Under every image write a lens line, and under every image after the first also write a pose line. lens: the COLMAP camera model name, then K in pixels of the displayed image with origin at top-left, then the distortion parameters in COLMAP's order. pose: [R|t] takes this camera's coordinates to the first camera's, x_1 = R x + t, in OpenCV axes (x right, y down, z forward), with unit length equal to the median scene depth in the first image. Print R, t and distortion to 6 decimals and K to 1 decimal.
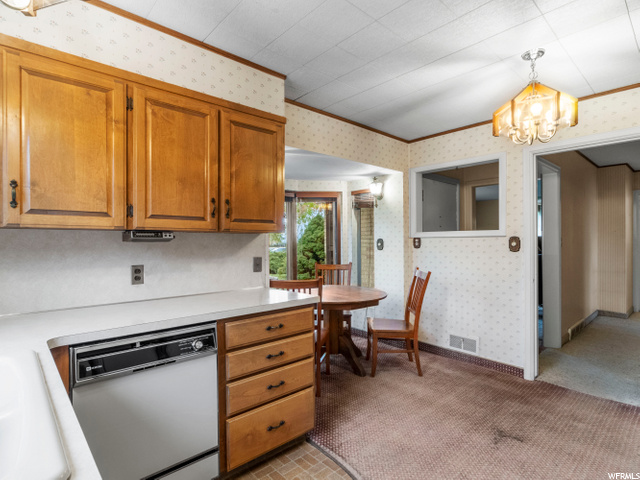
lens RADIAL K [[333.0, 0, 320.5], [0, 333.0, 228.4], [0, 0, 1]] dist [0.002877, -0.014744]
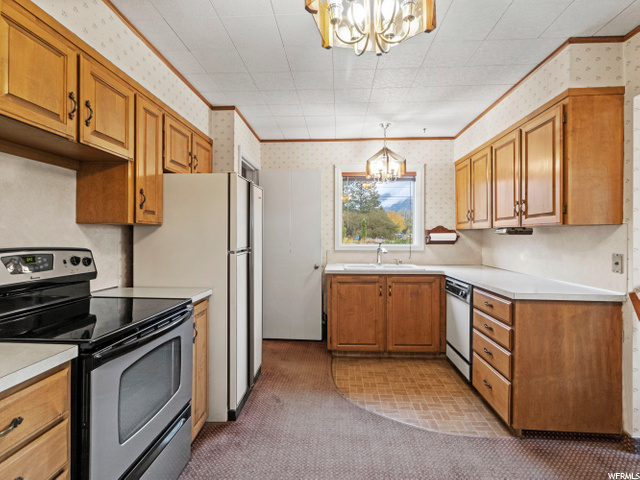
lens RADIAL K [[337.7, 0, 320.0], [0, 337.7, 240.0], [0, 0, 1]] dist [0.000464, 0.000286]
pose [[-0.706532, 0.008201, -0.707634, 1.067904], [0.022643, 0.999683, -0.011022, 0.056073], [0.707319, -0.023810, -0.706494, 1.319109]]
